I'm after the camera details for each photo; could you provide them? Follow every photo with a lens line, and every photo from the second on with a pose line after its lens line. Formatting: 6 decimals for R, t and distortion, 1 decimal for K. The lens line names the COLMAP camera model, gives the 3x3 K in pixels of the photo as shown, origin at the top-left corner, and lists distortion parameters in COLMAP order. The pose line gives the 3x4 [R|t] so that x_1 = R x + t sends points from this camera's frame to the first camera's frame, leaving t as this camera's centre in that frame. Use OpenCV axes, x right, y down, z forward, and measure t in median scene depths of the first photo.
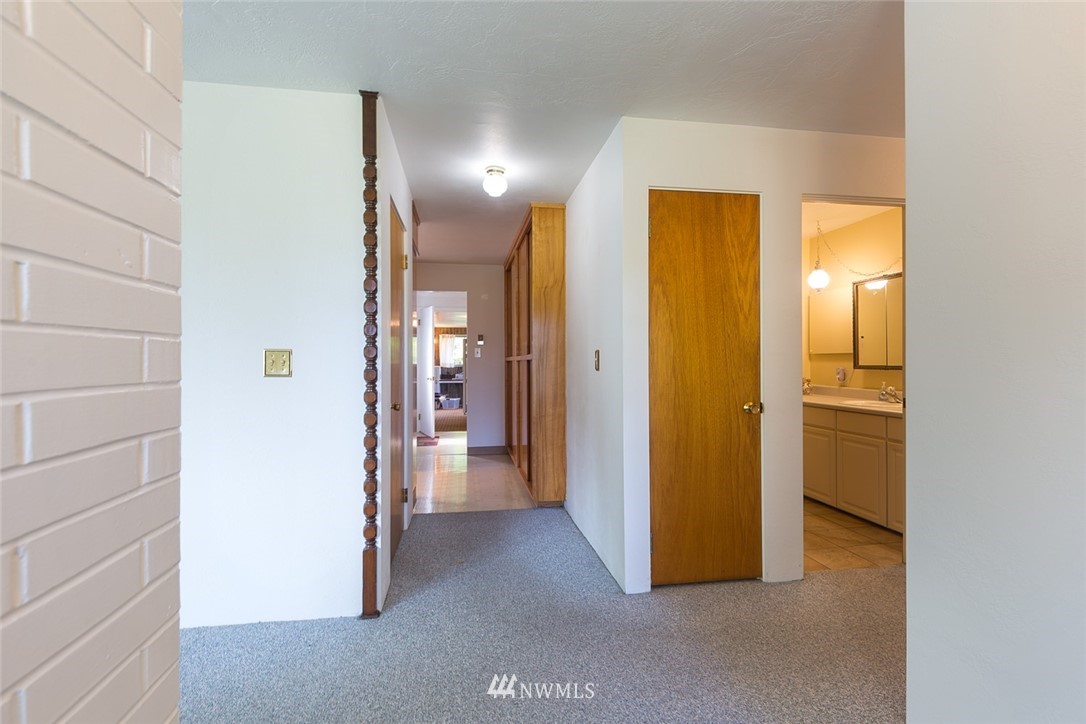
lens RADIAL K [[494.2, 0, 543.0], [0, 494.2, 362.0], [0, 0, 1]] dist [0.001518, 0.000291]
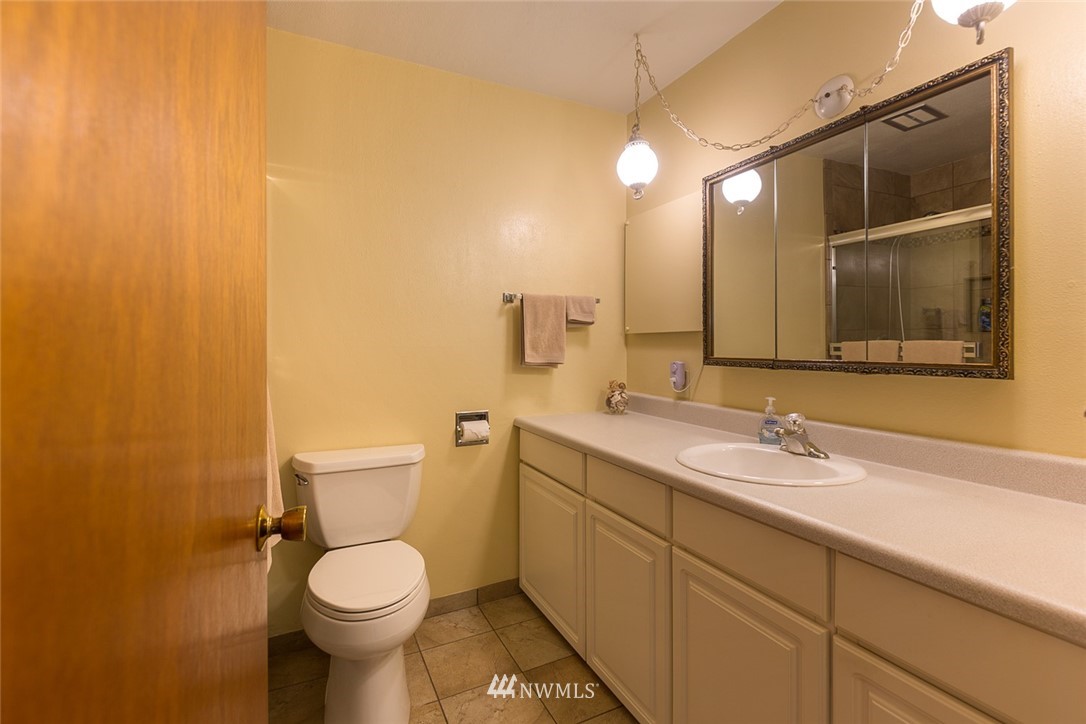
lens RADIAL K [[488.9, 0, 544.9], [0, 488.9, 349.3], [0, 0, 1]] dist [0.000444, 0.000064]
pose [[0.958579, 0.003675, 0.284803, 0.352460], [-0.005455, 0.999970, 0.005457, -0.002351], [-0.284774, -0.006785, 0.958571, 0.599215]]
